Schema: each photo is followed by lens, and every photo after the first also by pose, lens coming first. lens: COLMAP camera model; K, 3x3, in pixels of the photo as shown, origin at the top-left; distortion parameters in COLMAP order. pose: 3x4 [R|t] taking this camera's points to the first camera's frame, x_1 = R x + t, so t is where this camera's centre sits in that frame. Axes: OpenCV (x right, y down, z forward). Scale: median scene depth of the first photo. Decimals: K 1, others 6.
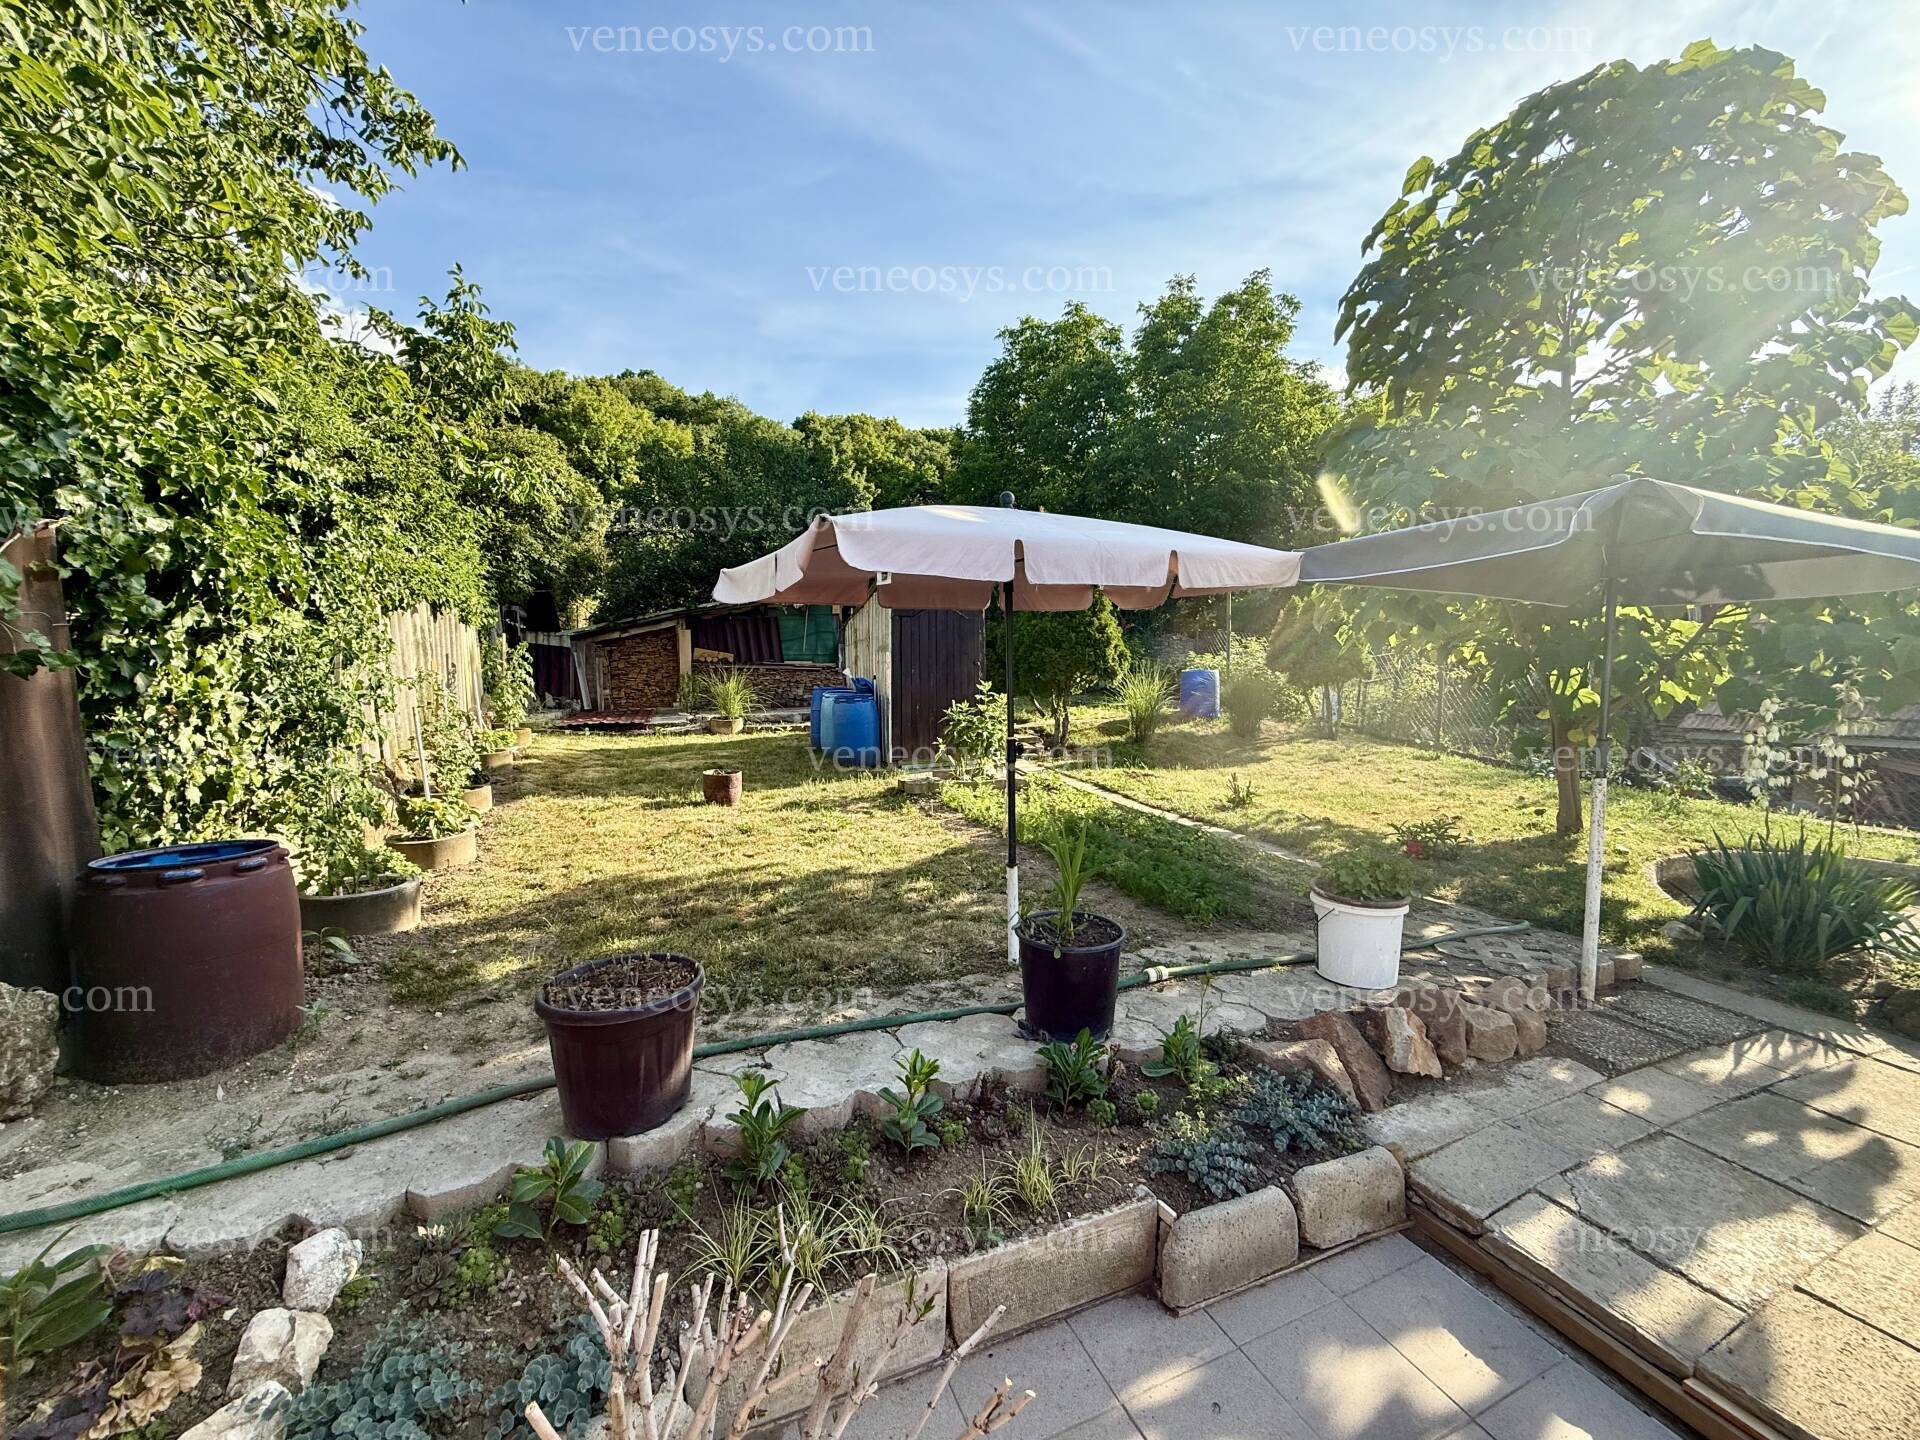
lens RADIAL K [[759.2, 0, 953.8], [0, 759.2, 722.0], [0, 0, 1]] dist [-0.001151, -0.000155]
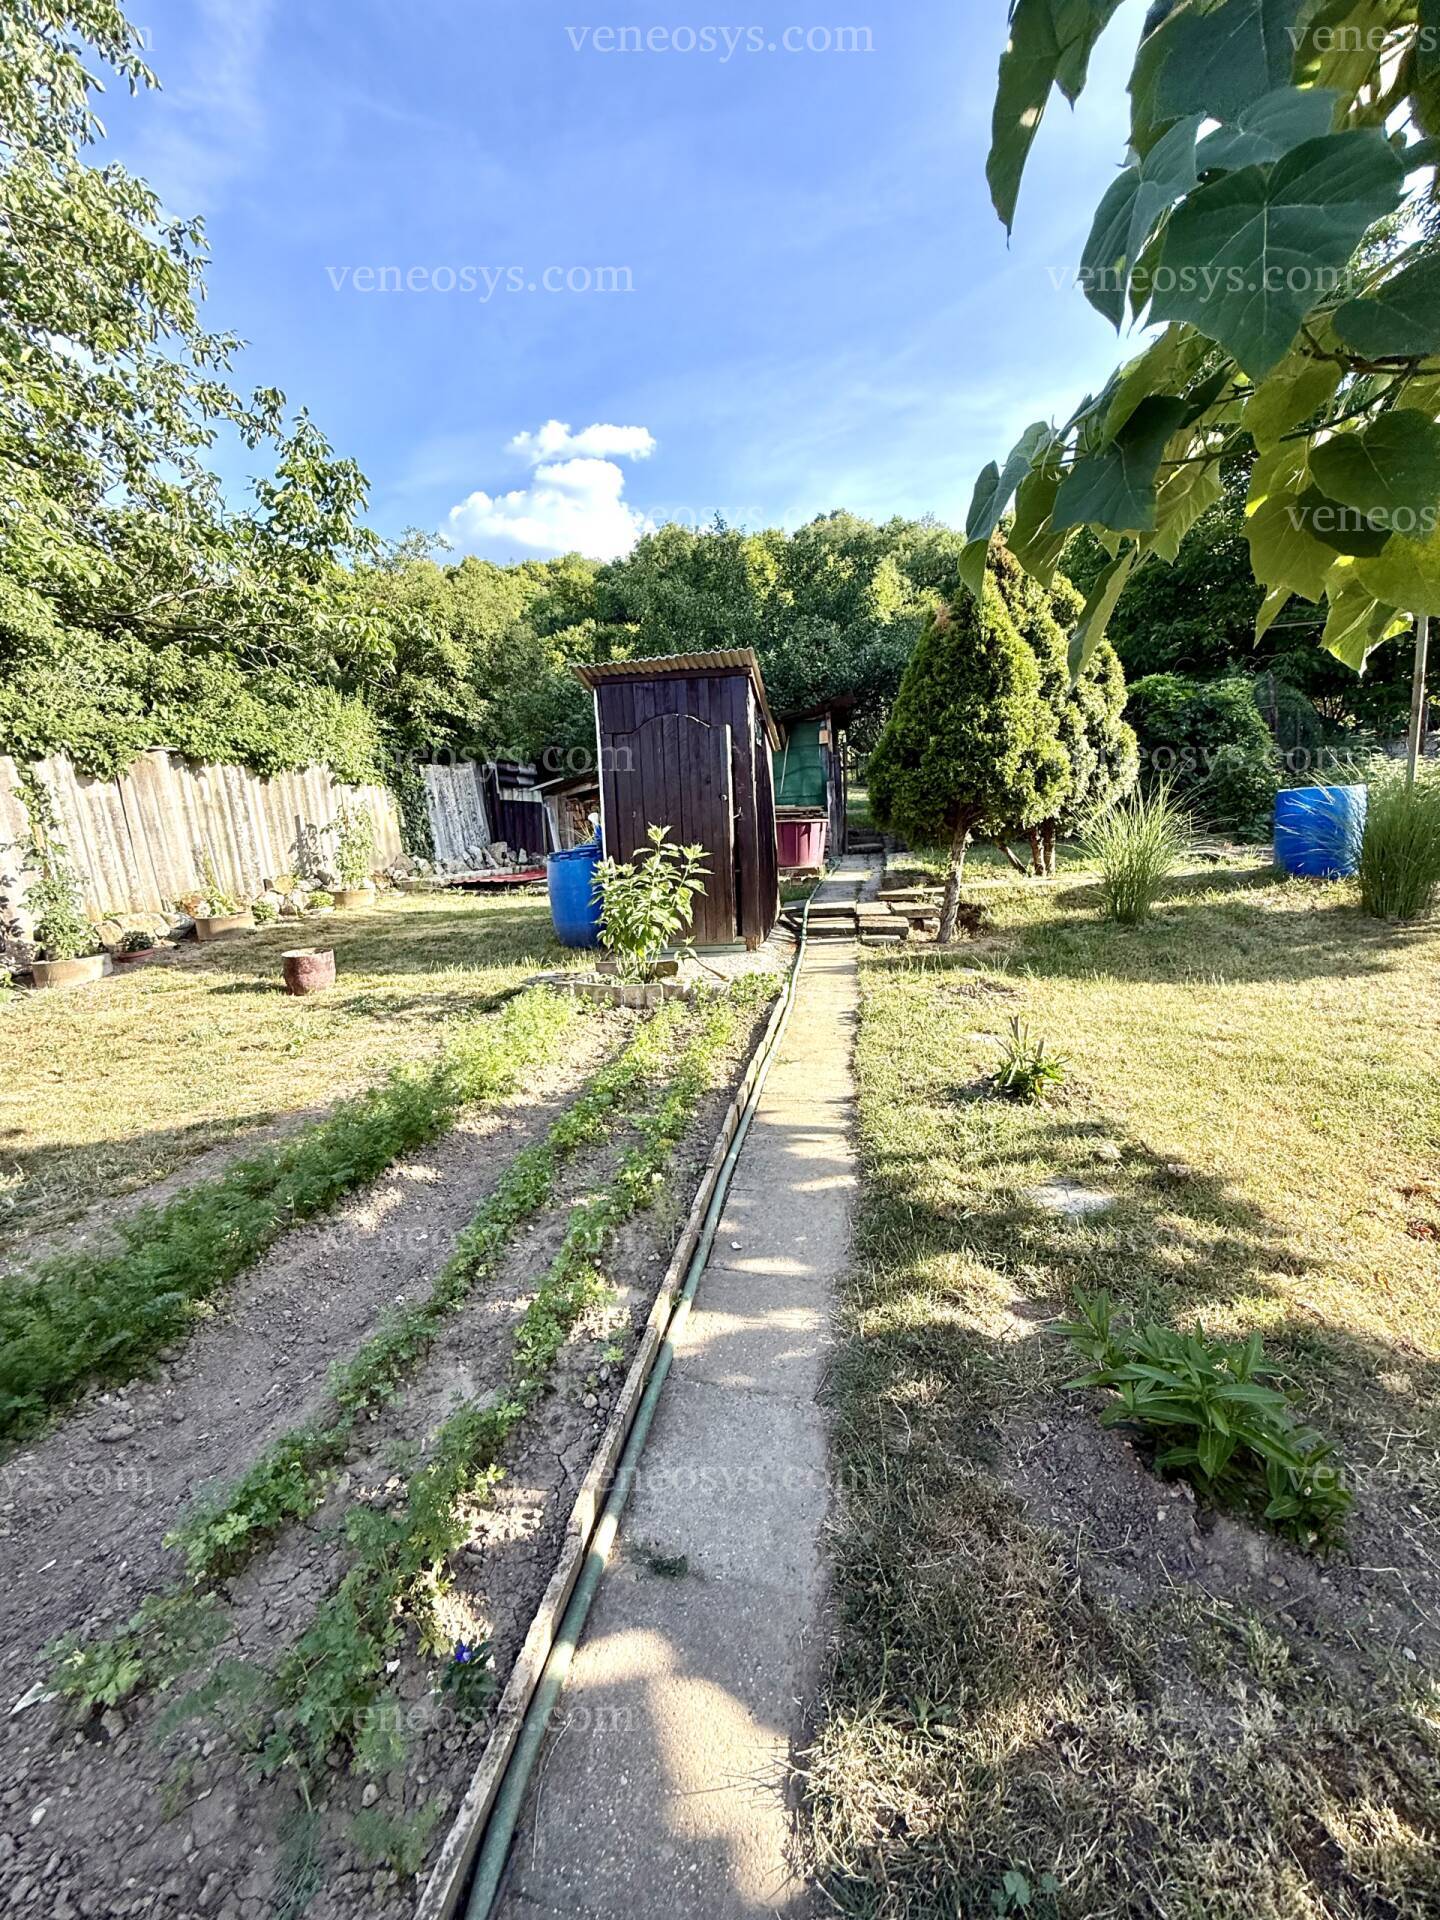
lens RADIAL K [[759.2, 0, 720.0], [0, 759.2, 960.0], [0, 0, 1]] dist [-0.001151, -0.000155]
pose [[0.827796, 0.067946, -0.556900, 0.351243], [-0.003360, 0.993222, 0.116185, -0.013491], [0.561019, -0.094306, 0.822413, 0.407537]]
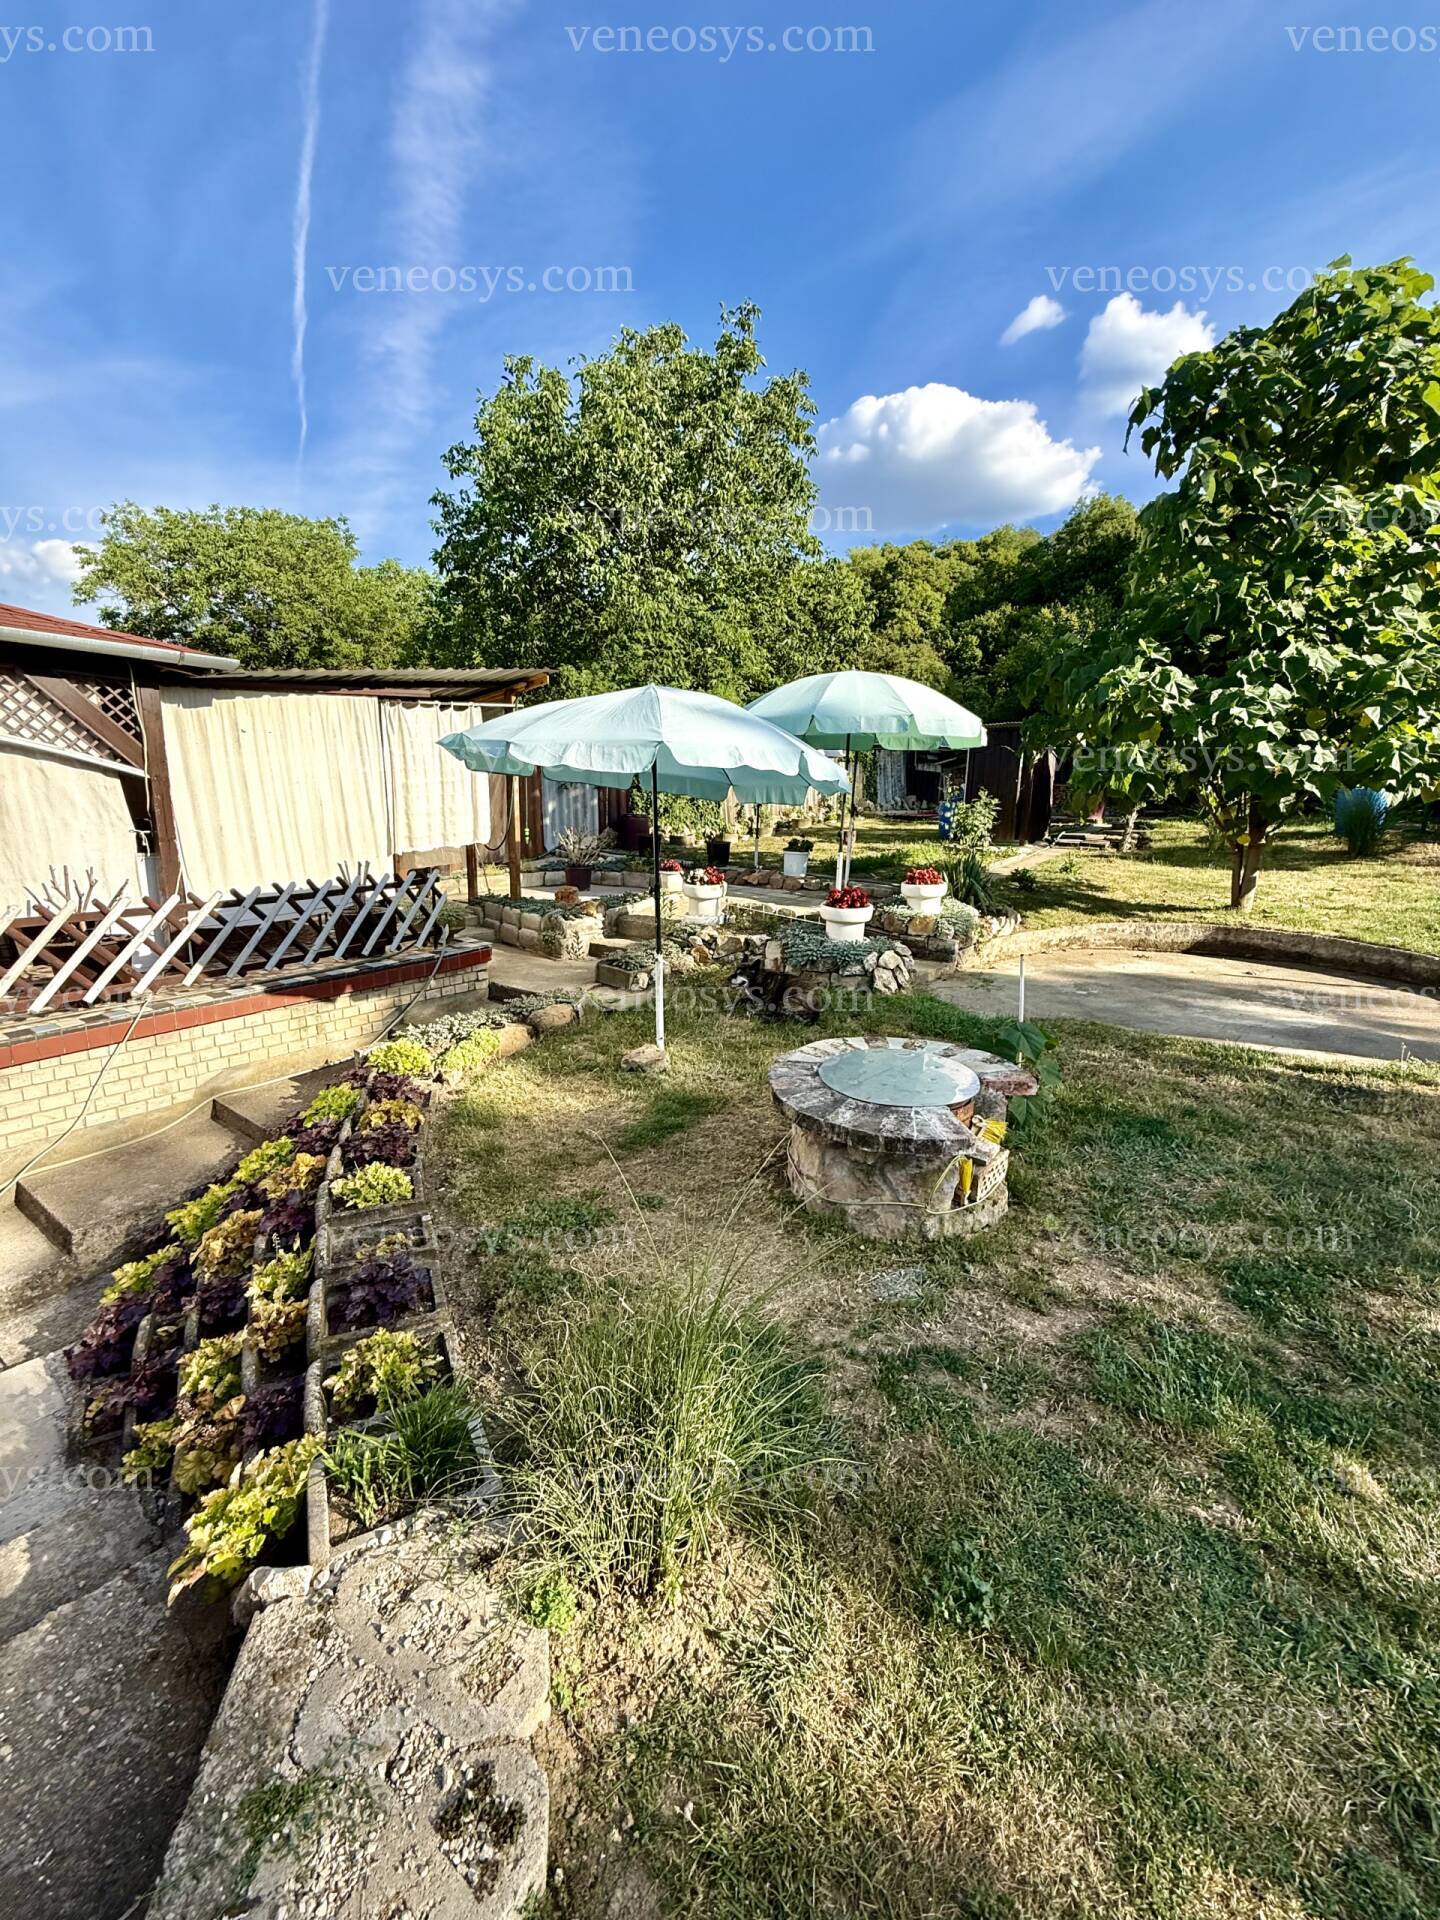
lens RADIAL K [[759.2, 0, 720.0], [0, 759.2, 960.0], [0, 0, 1]] dist [-0.001151, -0.000155]
pose [[0.459635, 0.199491, -0.865413, 1.060475], [-0.070793, 0.979575, 0.188207, 0.031745], [0.885282, -0.025241, 0.464370, -0.258740]]
